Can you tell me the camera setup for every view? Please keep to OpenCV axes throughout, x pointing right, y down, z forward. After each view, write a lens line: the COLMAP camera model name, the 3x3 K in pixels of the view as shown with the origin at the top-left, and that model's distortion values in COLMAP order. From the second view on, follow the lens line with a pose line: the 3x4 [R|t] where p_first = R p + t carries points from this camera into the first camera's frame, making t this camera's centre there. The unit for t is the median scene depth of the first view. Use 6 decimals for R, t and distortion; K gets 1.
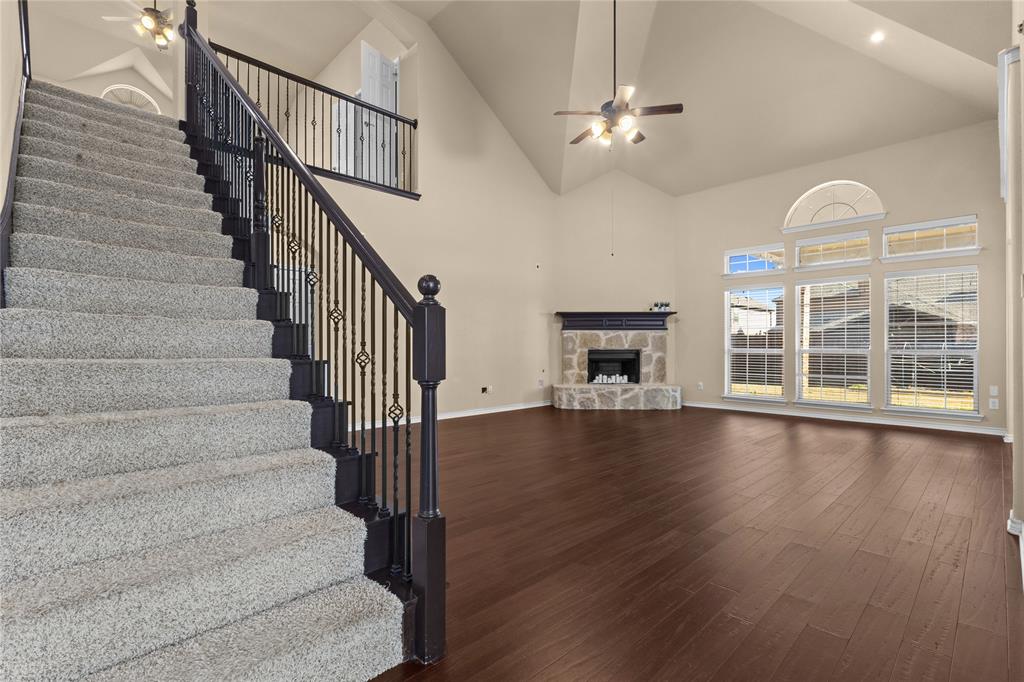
lens RADIAL K [[477.9, 0, 510.5], [0, 477.9, 346.3], [0, 0, 1]] dist [0.009526, -0.000437]
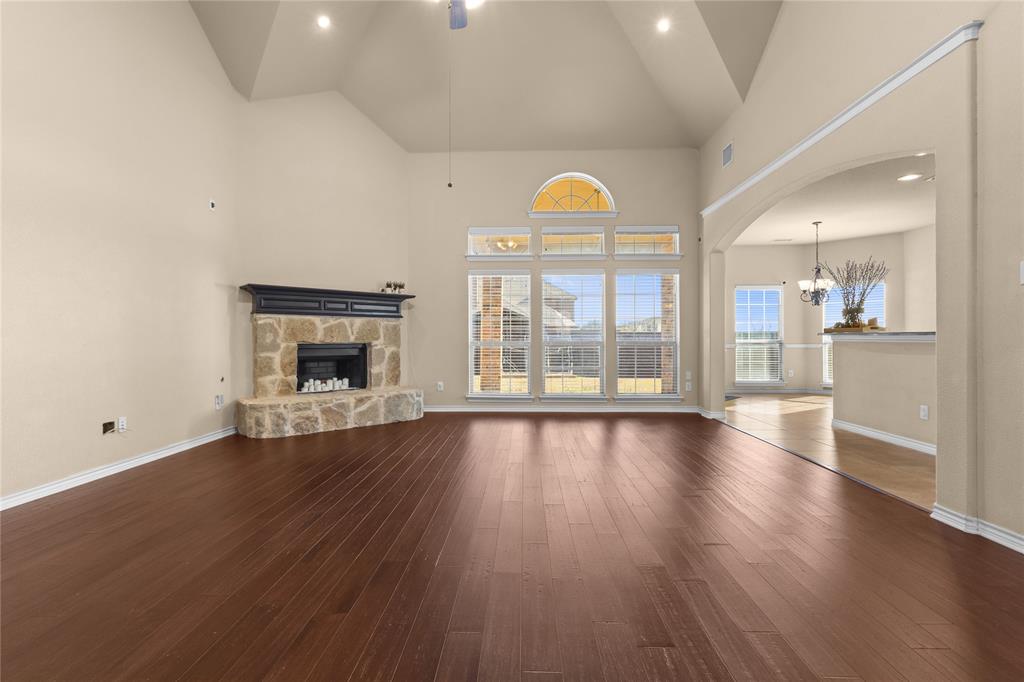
lens RADIAL K [[477.9, 0, 511.3], [0, 477.9, 338.3], [0, 0, 1]] dist [0.009526, -0.000437]
pose [[0.717634, -0.000122, 0.696420, -0.090856], [0.002457, 0.999994, -0.002357, 0.001613], [-0.696416, 0.003402, 0.717631, 0.309433]]
